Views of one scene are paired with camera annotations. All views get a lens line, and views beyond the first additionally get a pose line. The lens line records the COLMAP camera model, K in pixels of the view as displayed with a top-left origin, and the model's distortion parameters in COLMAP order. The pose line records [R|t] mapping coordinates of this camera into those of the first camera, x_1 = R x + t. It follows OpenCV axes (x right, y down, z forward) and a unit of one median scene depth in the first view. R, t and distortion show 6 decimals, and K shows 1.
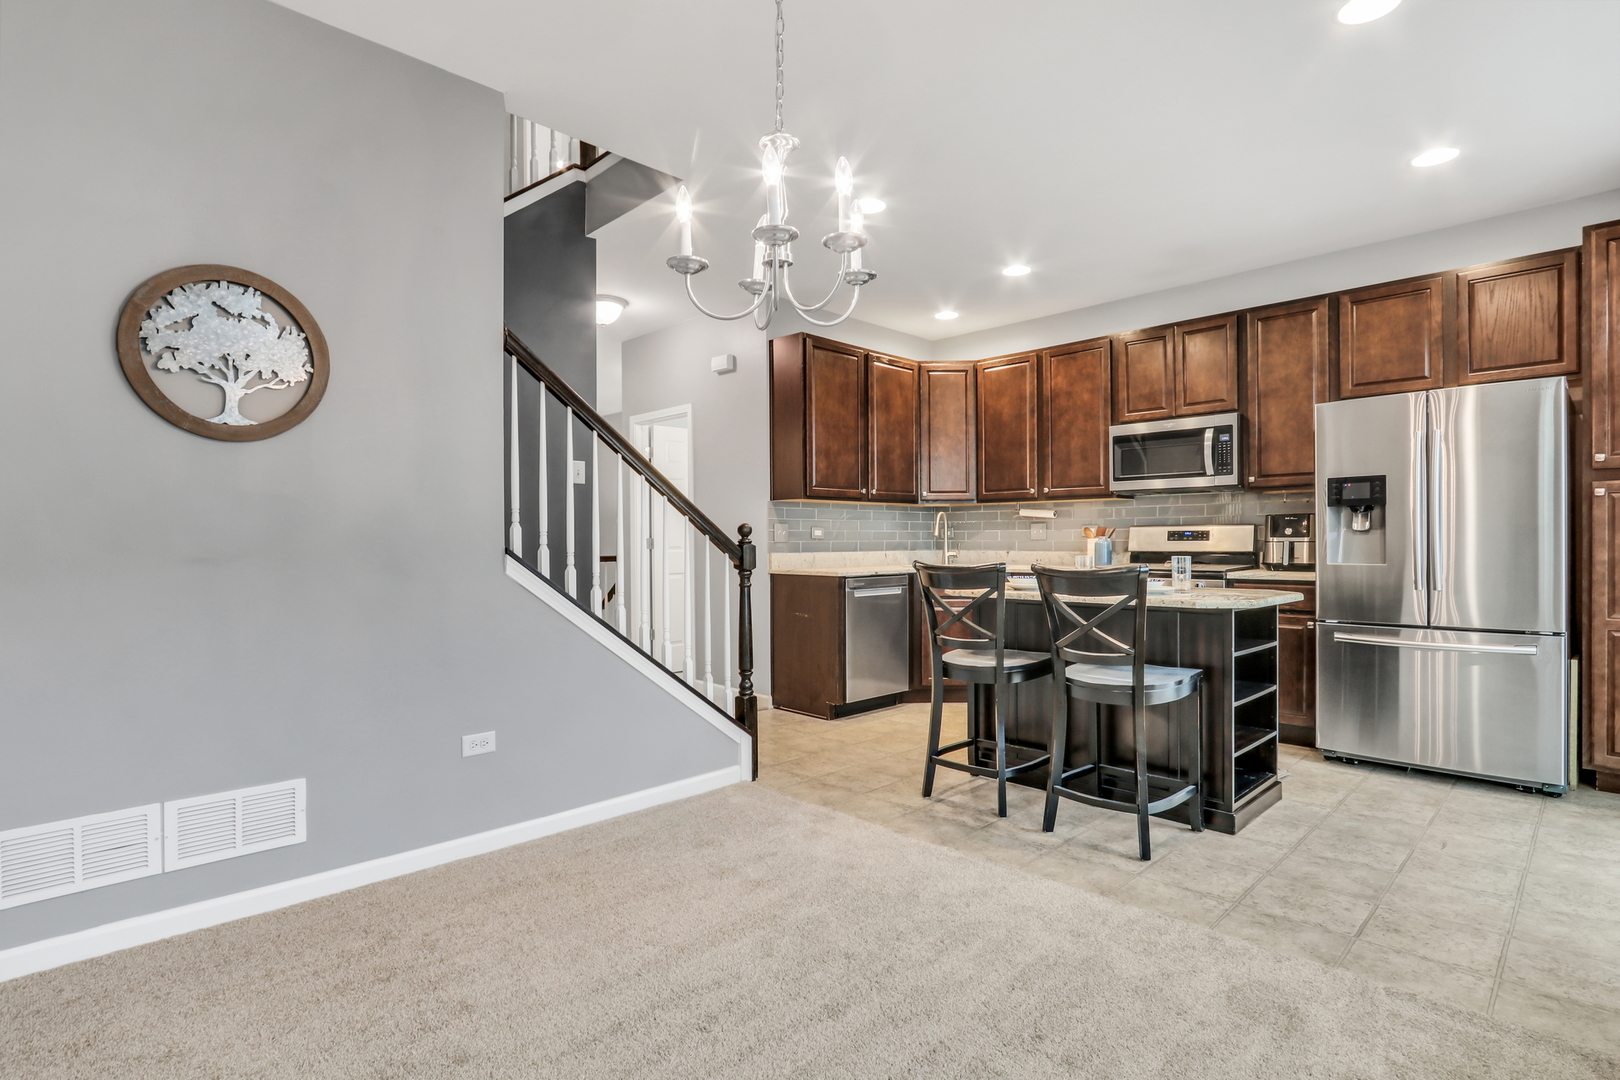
lens RADIAL K [[796.2, 0, 804.8], [0, 796.2, 540.1], [0, 0, 1]] dist [-0.021385, 0.002599]
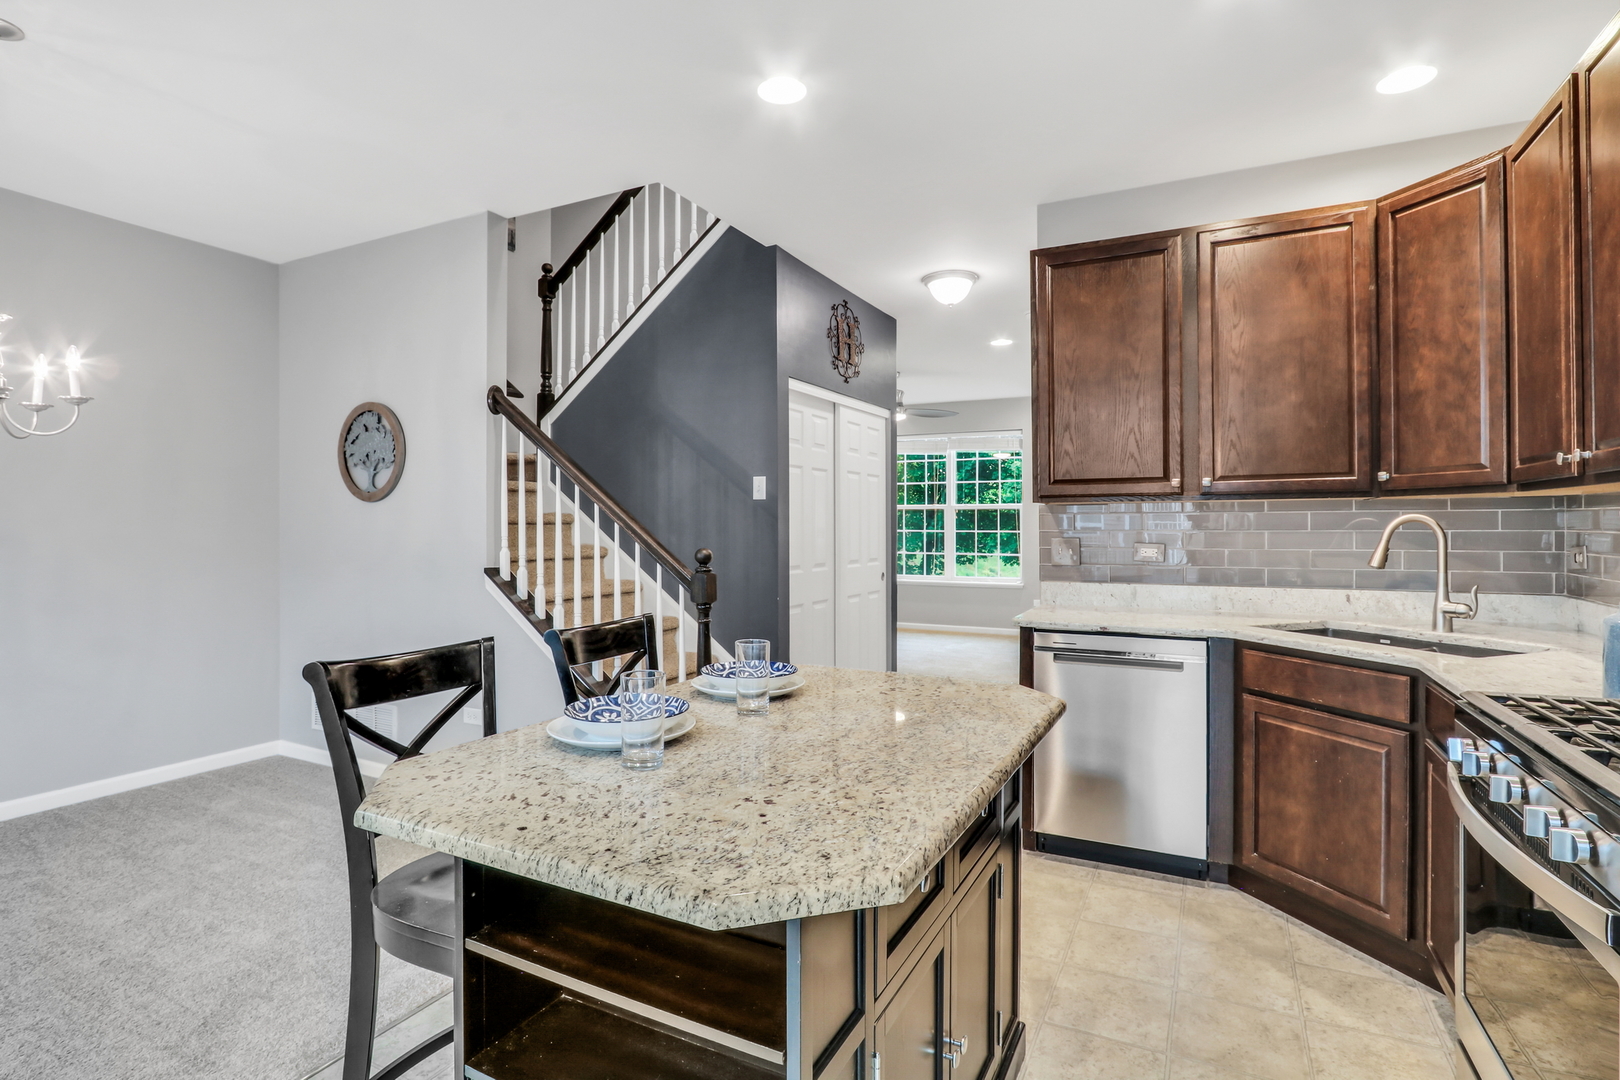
lens RADIAL K [[796.2, 0, 814.3], [0, 796.2, 525.9], [0, 0, 1]] dist [-0.021385, 0.002599]
pose [[0.312965, 0.003011, -0.949760, 0.531706], [-0.001511, 0.999995, 0.002673, -0.031636], [0.949763, 0.000598, 0.312968, 0.576652]]
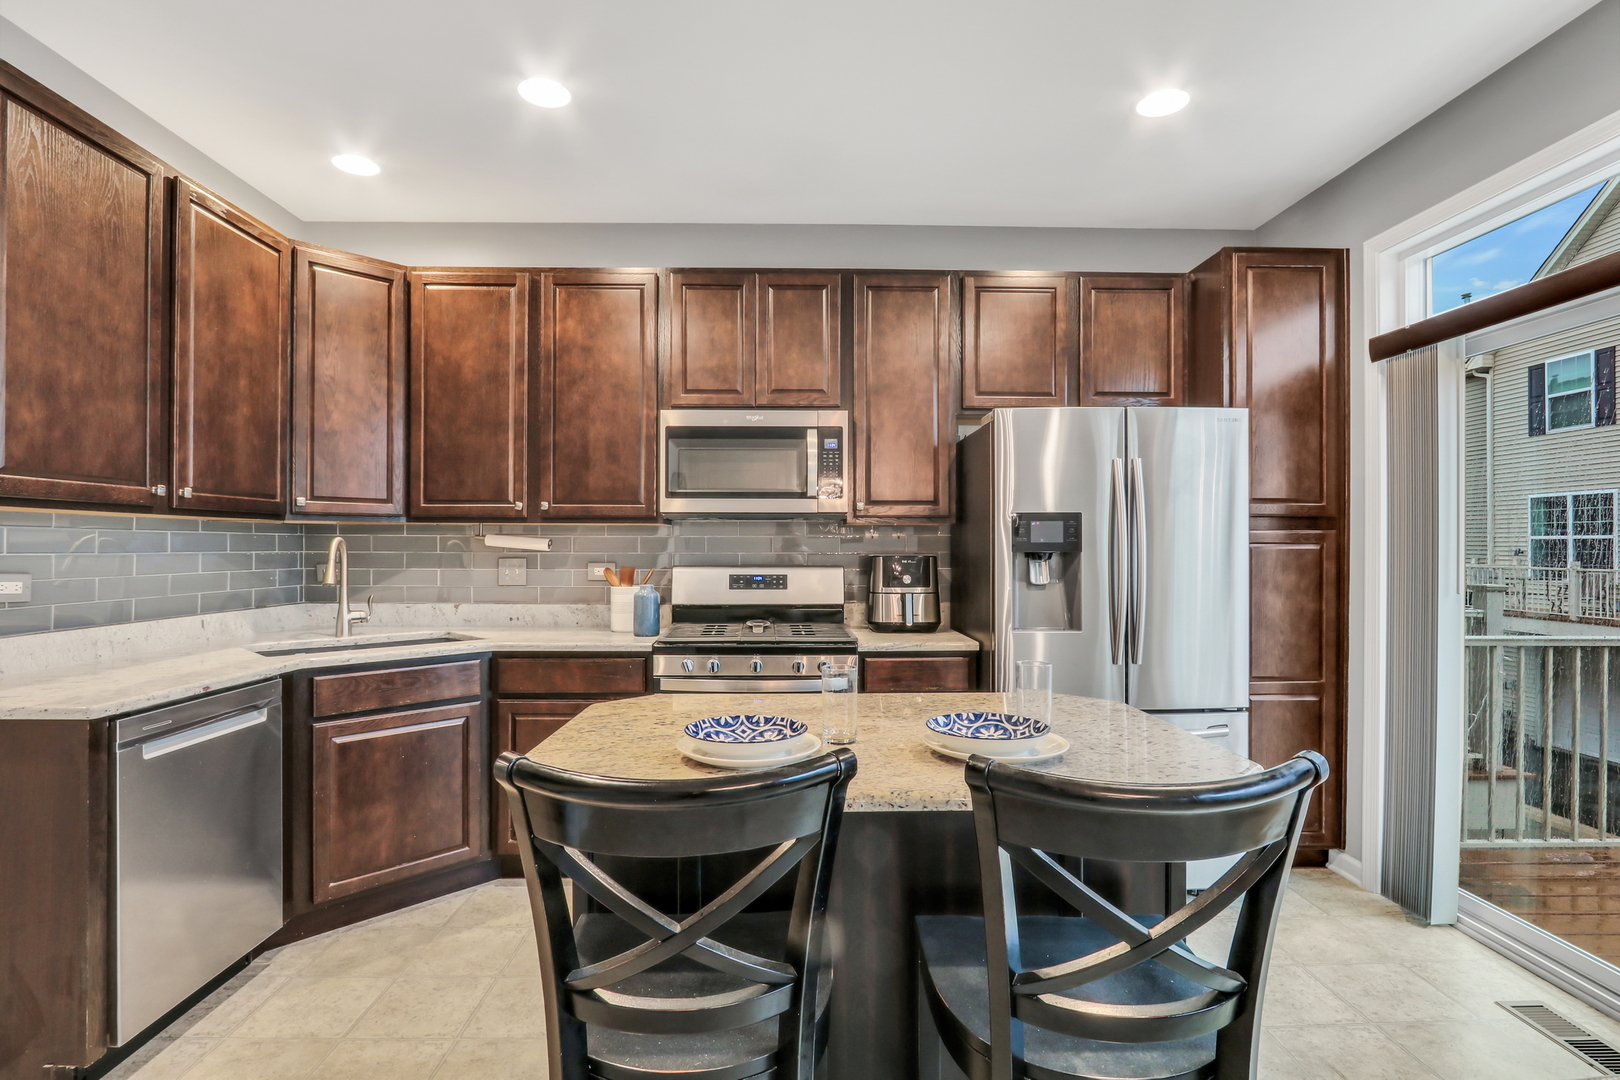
lens RADIAL K [[796.2, 0, 806.4], [0, 796.2, 545.4], [0, 0, 1]] dist [-0.021385, 0.002599]
pose [[0.683650, 0.008420, 0.729761, 0.003478], [-0.004650, 0.999963, -0.007182, -0.030031], [-0.729795, 0.001517, 0.683664, 0.453138]]
